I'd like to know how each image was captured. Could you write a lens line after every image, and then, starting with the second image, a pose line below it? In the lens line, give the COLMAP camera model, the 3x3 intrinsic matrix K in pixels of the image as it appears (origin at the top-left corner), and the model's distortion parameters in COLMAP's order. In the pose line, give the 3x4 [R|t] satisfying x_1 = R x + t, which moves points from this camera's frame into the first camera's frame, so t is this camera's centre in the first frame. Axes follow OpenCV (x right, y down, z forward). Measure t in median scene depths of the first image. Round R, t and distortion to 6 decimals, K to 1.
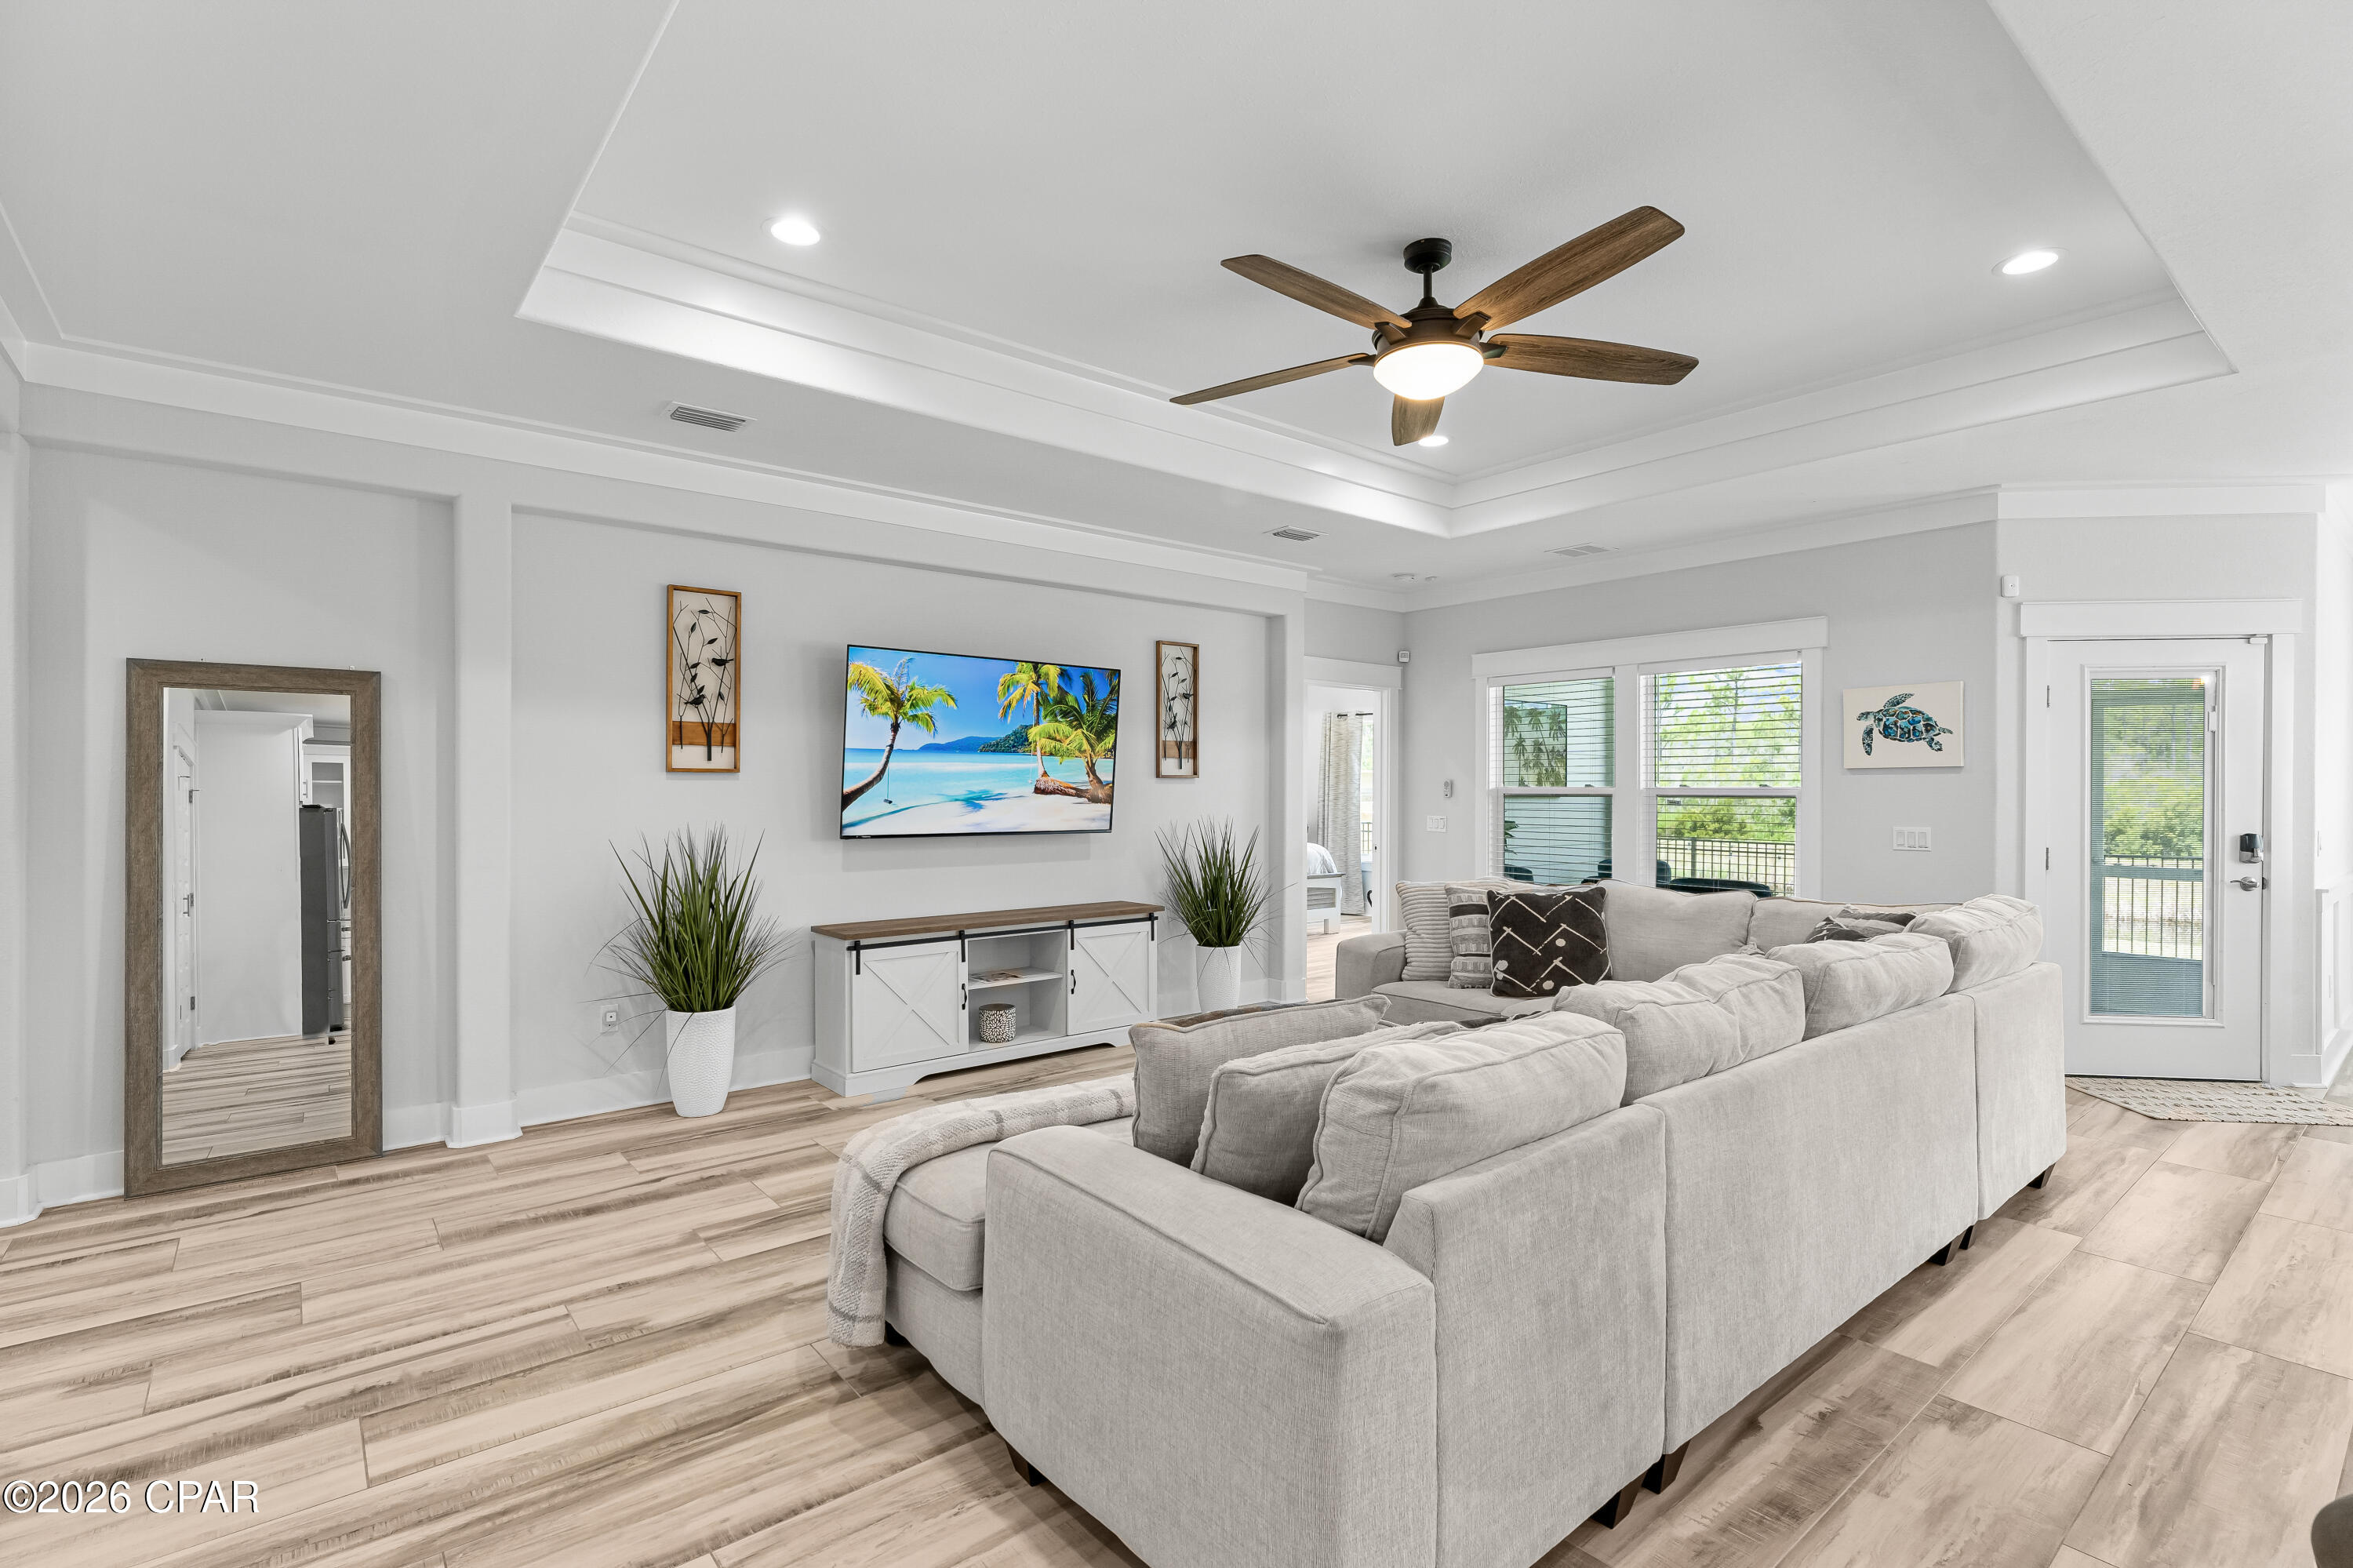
lens RADIAL K [[1091.5, 0, 1181.4], [0, 1091.5, 786.6], [0, 0, 1]] dist [-0.001809, -0.003157]
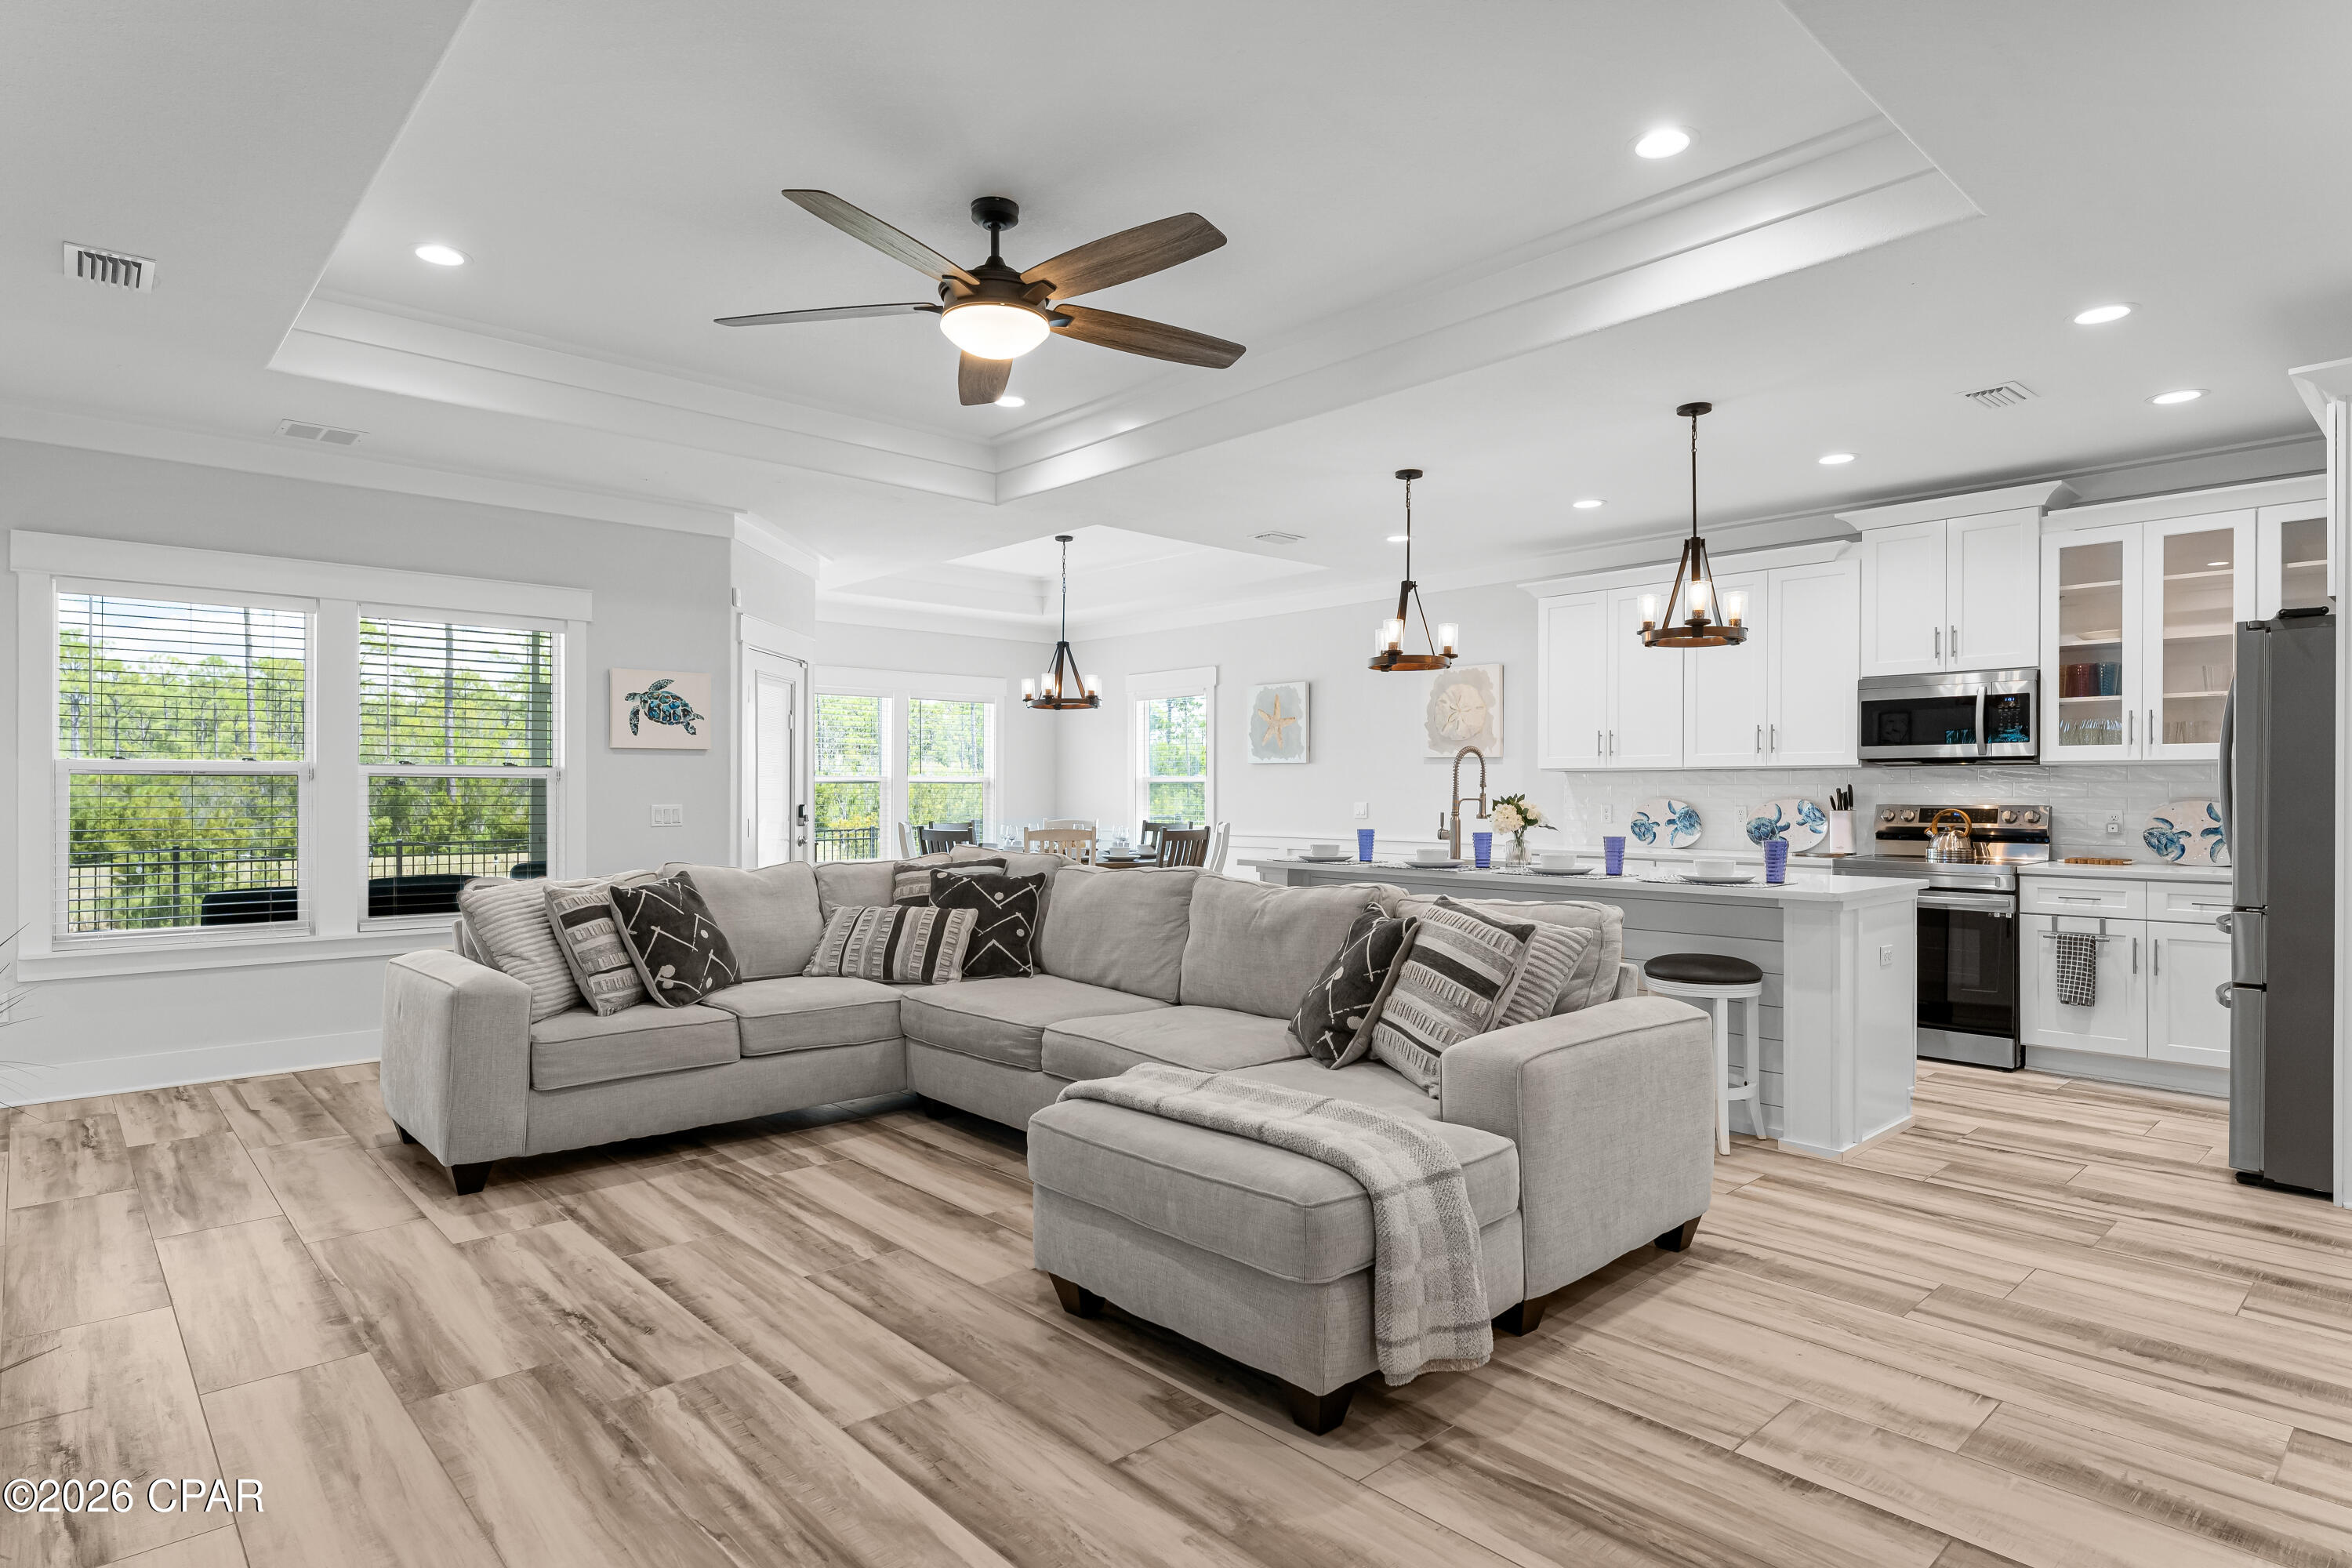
lens RADIAL K [[1253.9, 0, 1149.7], [0, 1253.9, 795.7], [0, 0, 1]] dist [-0.002311, -0.000922]
pose [[-0.040676, -0.004750, 0.999161, -0.558427], [-0.002436, 0.999986, 0.004655, 0.020956], [-0.999169, -0.002244, -0.040687, 0.556628]]
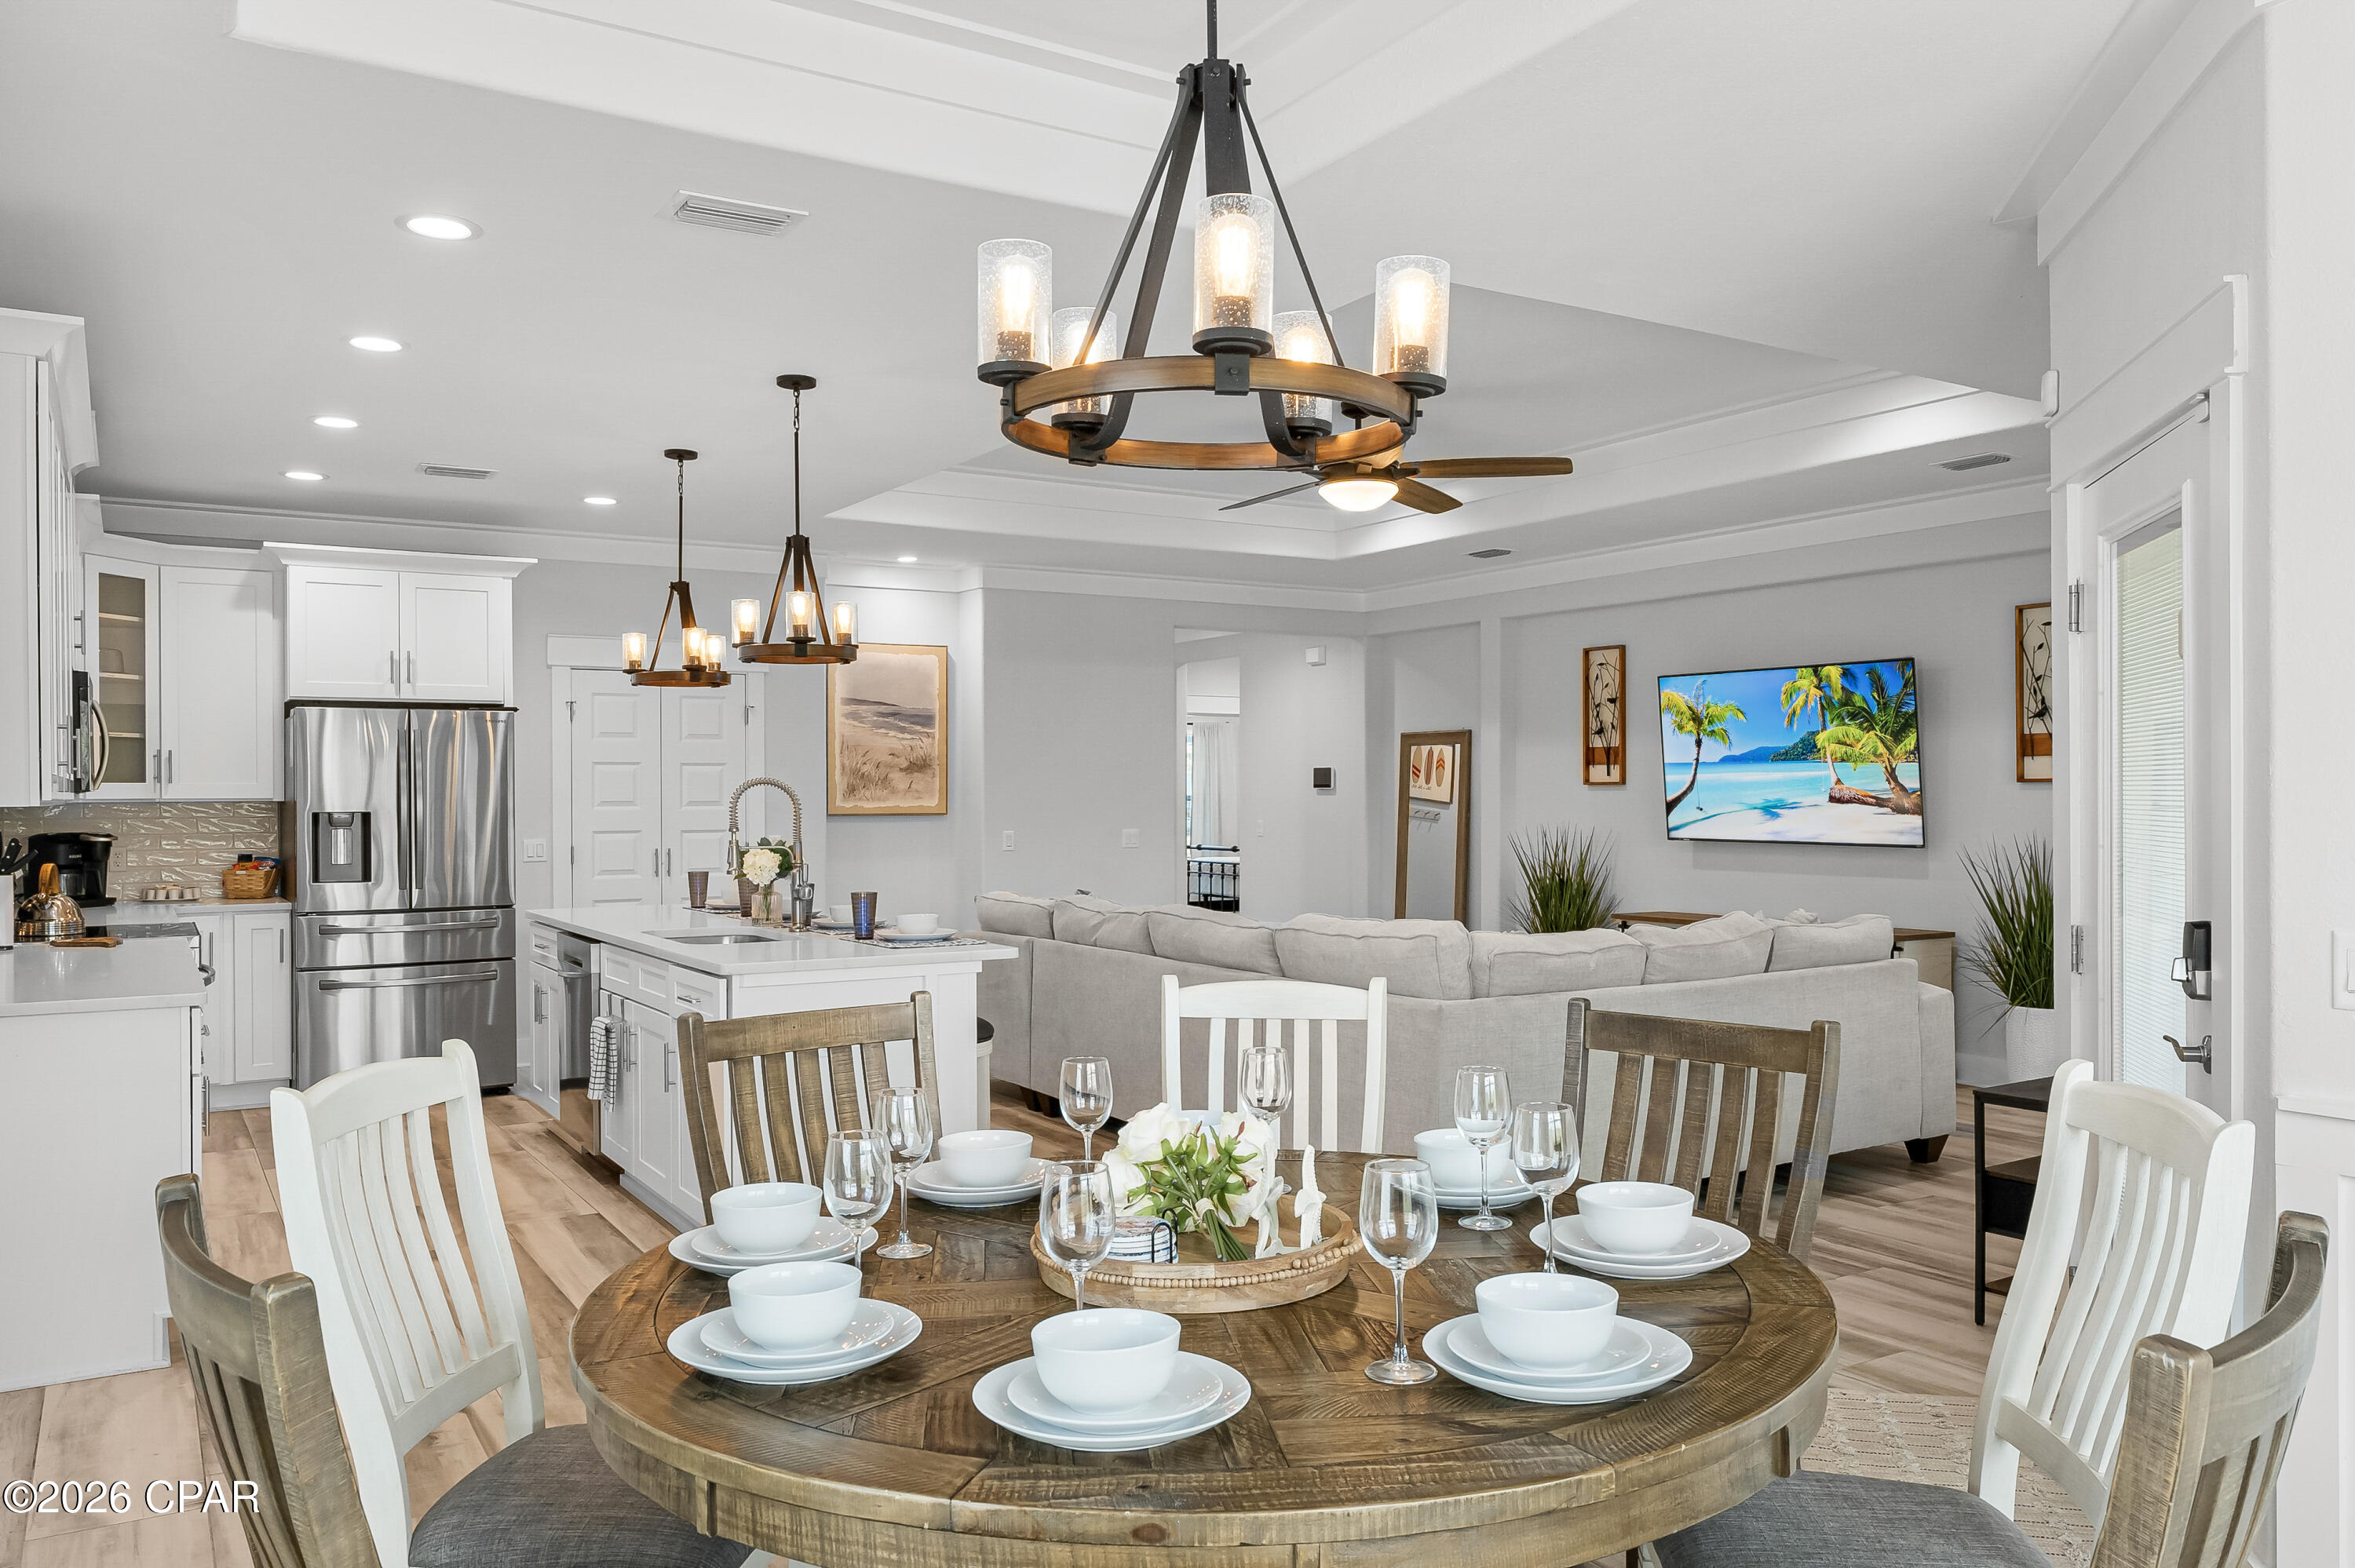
lens RADIAL K [[1700.1, 0, 1170.5], [0, 1700.1, 777.4], [0, 0, 1]] dist [-0.000625, 0.008880]
pose [[-0.133930, -0.006831, -0.990967, 1.441552], [0.007582, 0.999940, -0.007918, -0.008111], [0.990962, -0.008574, -0.133871, 0.644829]]
